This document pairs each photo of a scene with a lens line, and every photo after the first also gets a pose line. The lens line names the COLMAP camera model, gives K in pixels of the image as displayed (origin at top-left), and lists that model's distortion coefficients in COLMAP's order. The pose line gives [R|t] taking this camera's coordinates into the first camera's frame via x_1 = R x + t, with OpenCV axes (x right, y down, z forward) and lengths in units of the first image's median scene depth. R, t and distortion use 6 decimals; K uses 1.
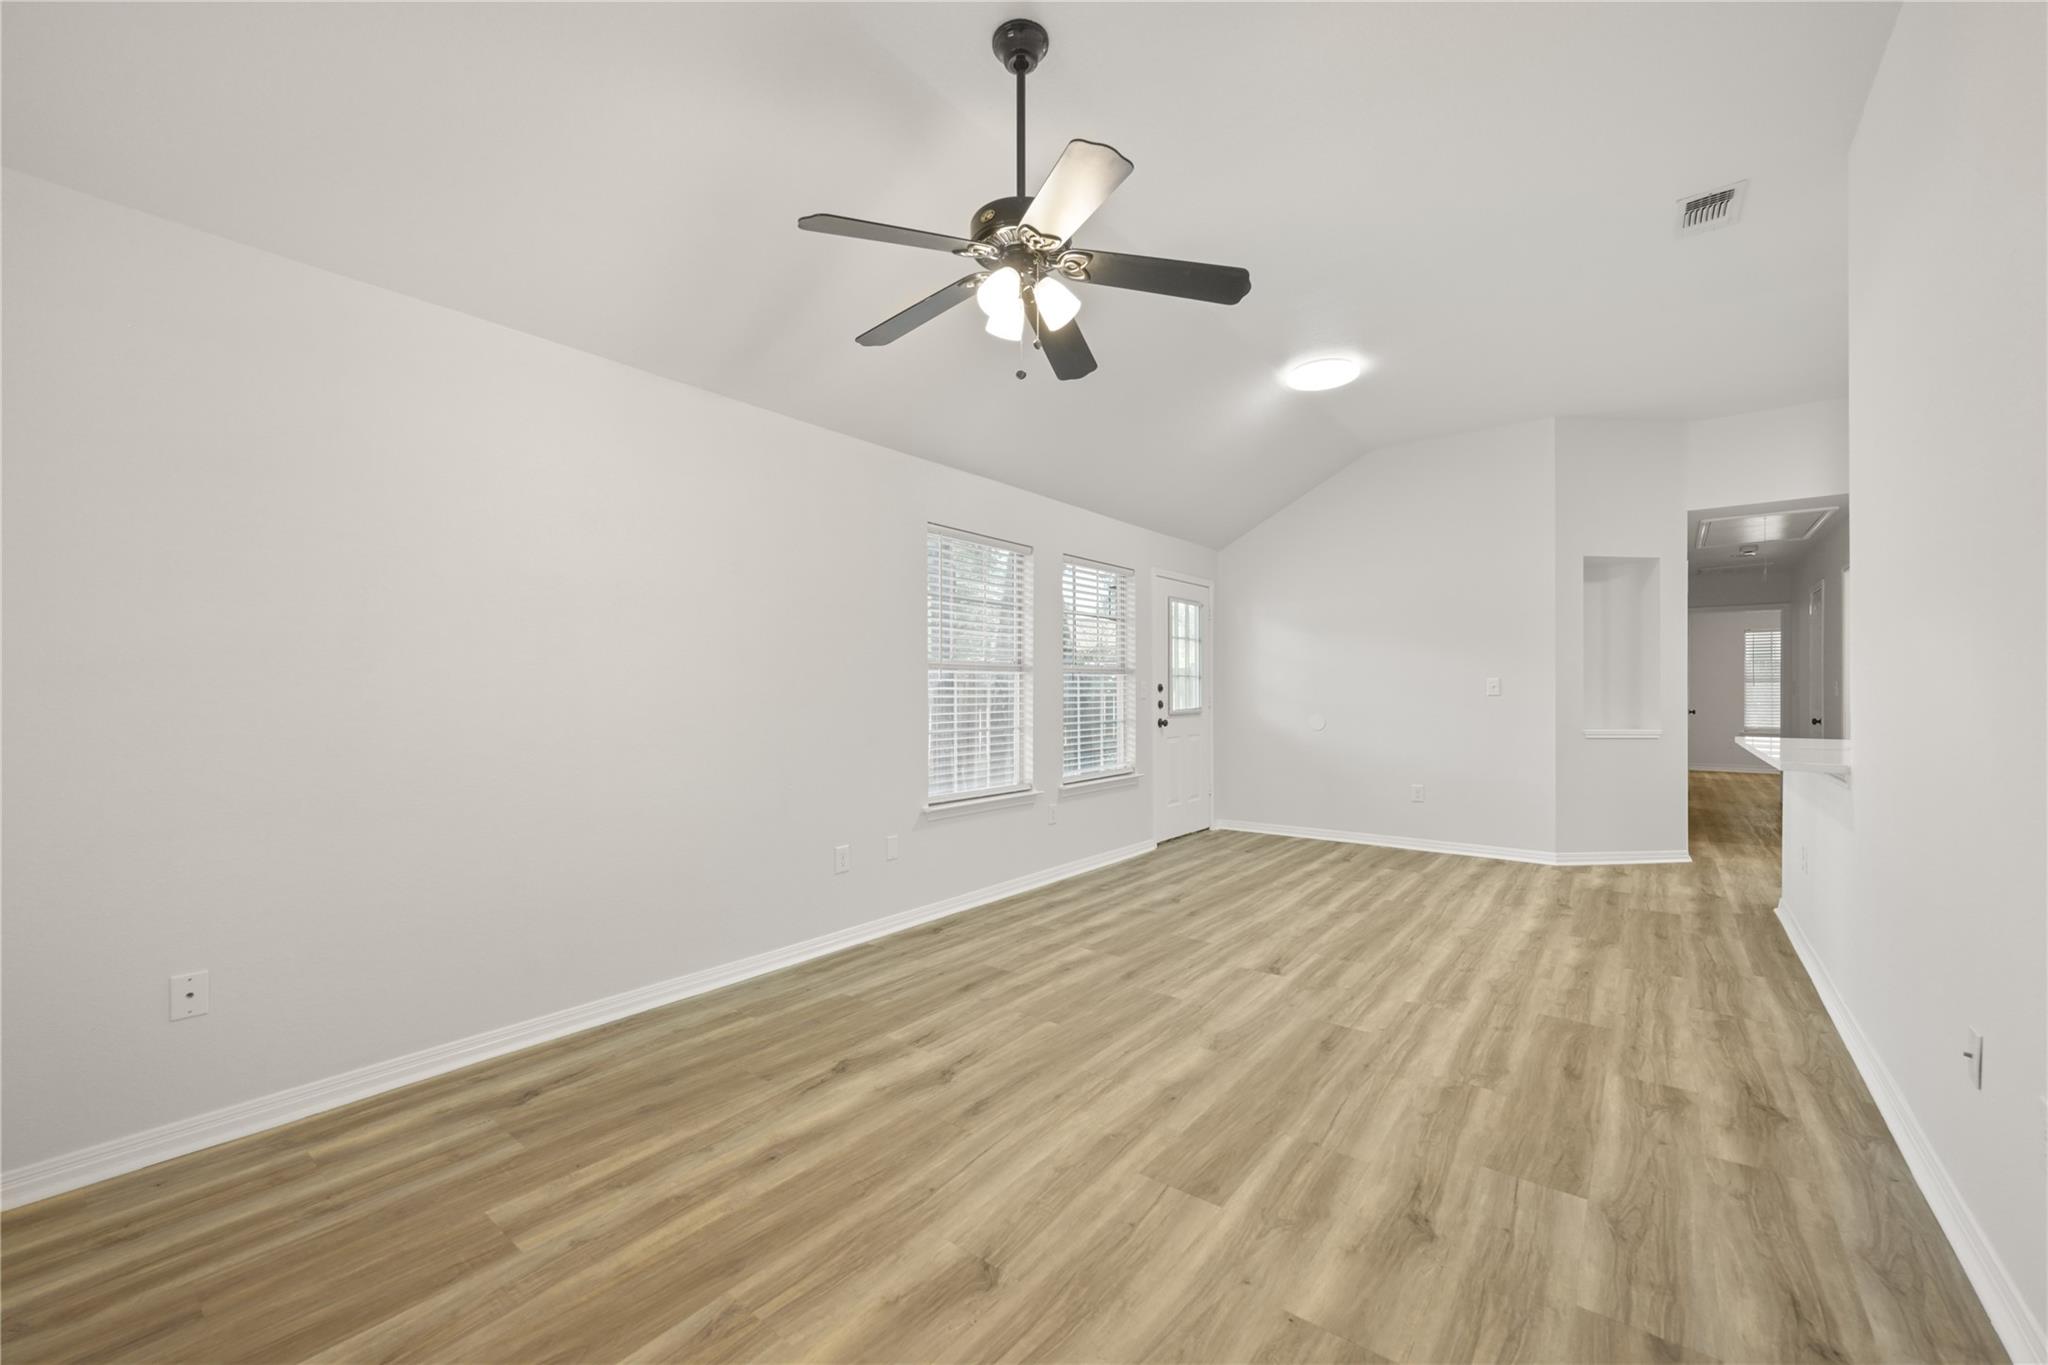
lens RADIAL K [[814.3, 0, 1034.5], [0, 814.3, 689.7], [0, 0, 1]] dist [-0.001229, -0.000768]
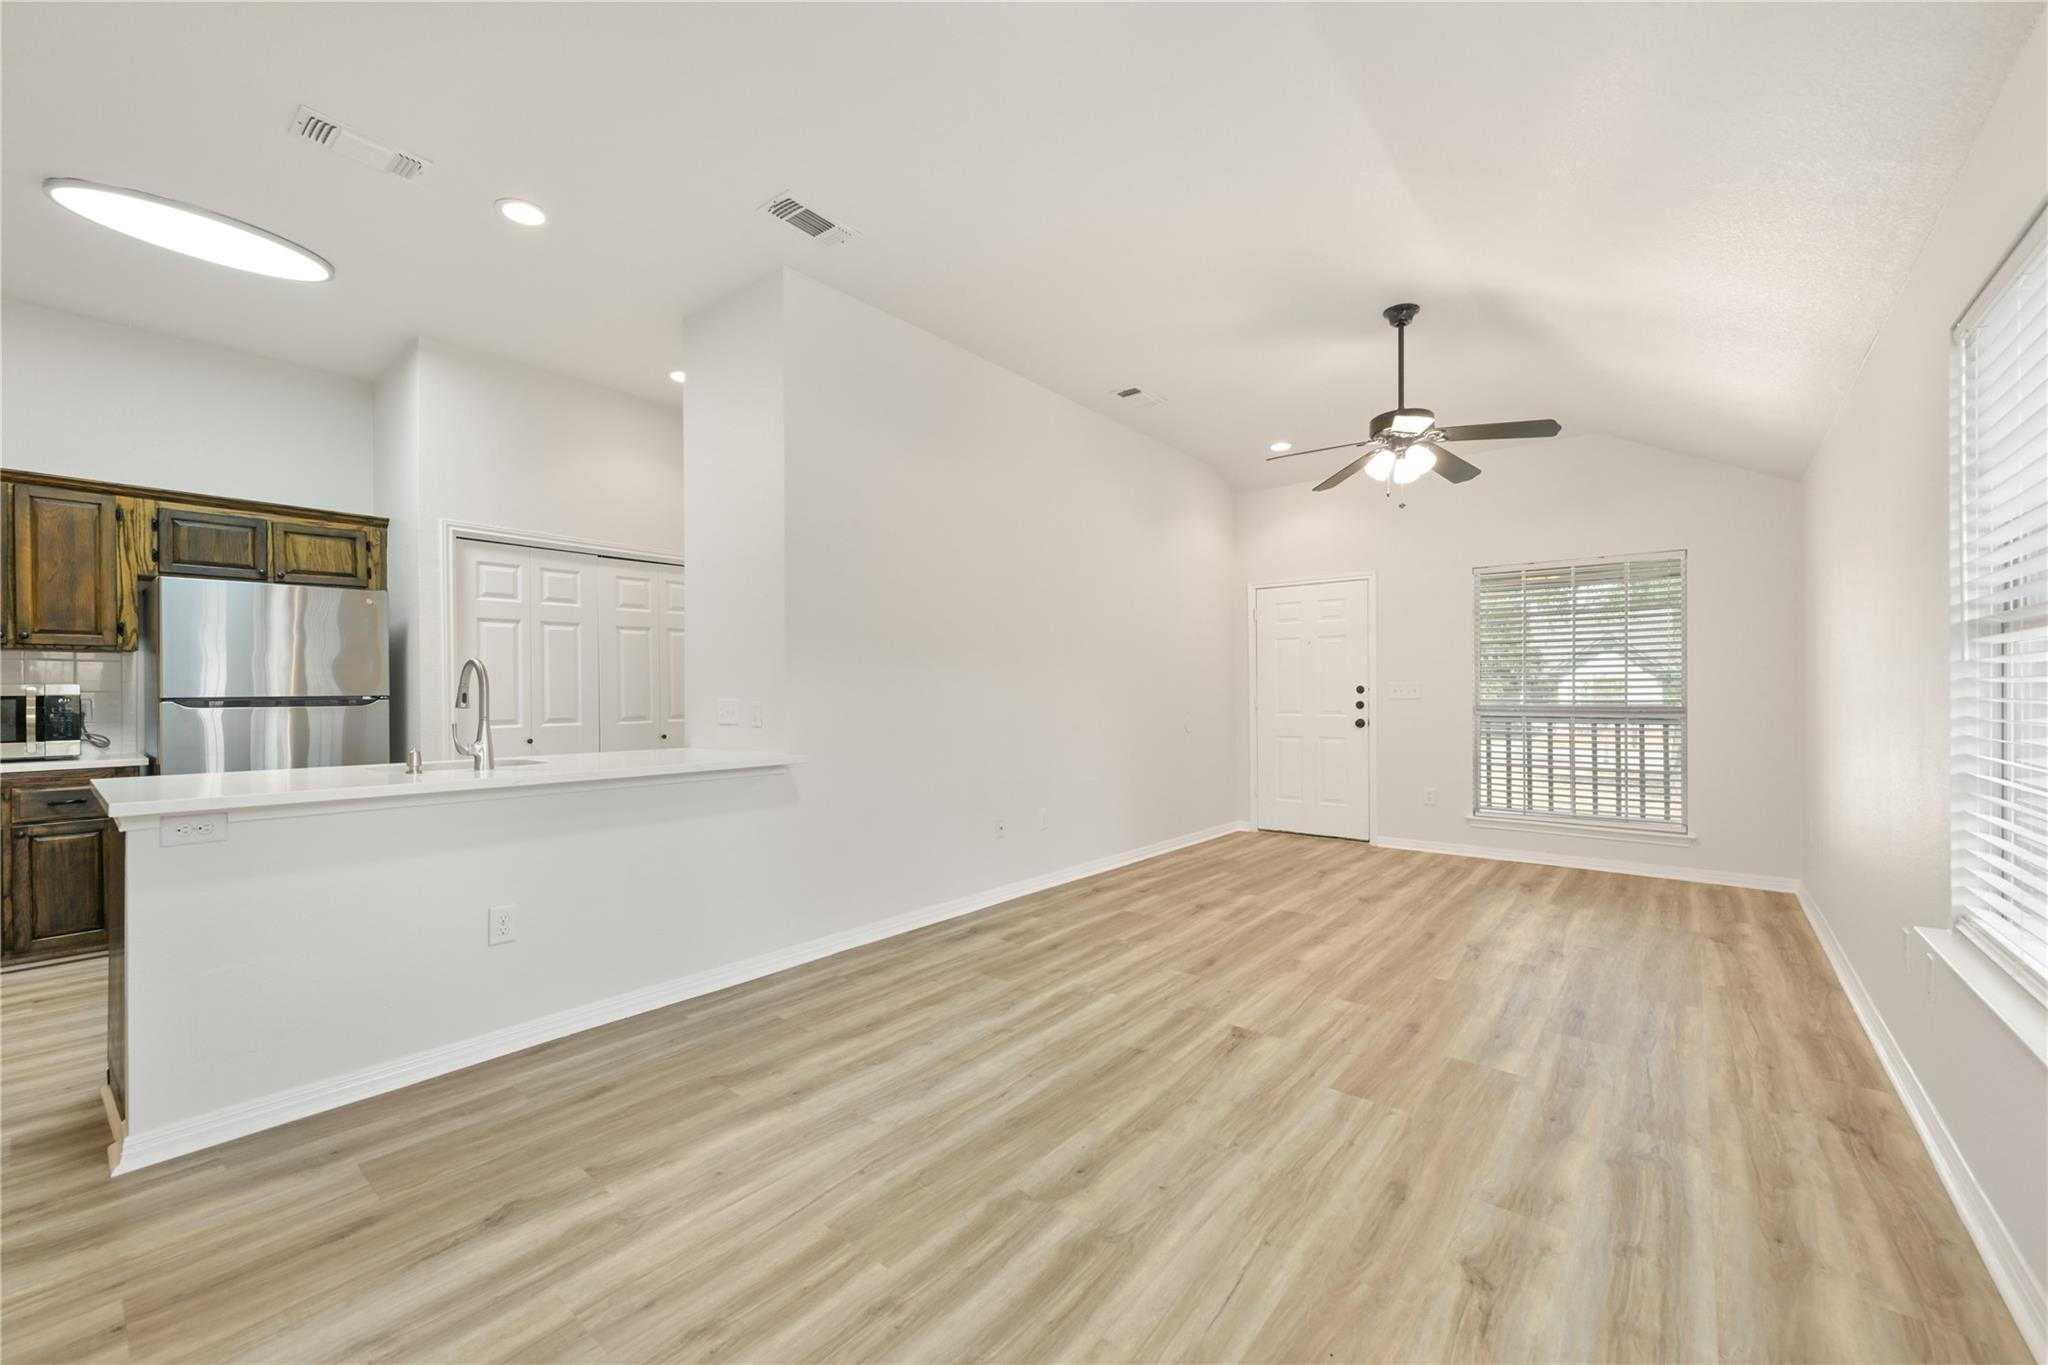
lens RADIAL K [[805.2, 0, 1031.7], [0, 805.2, 692.4], [0, 0, 1]] dist [0.000113, 0.000037]
pose [[-0.999575, 0.004329, 0.028825, 0.536696], [0.004241, 0.999986, -0.003119, 0.003872], [-0.028838, -0.002996, -0.999580, 2.039611]]
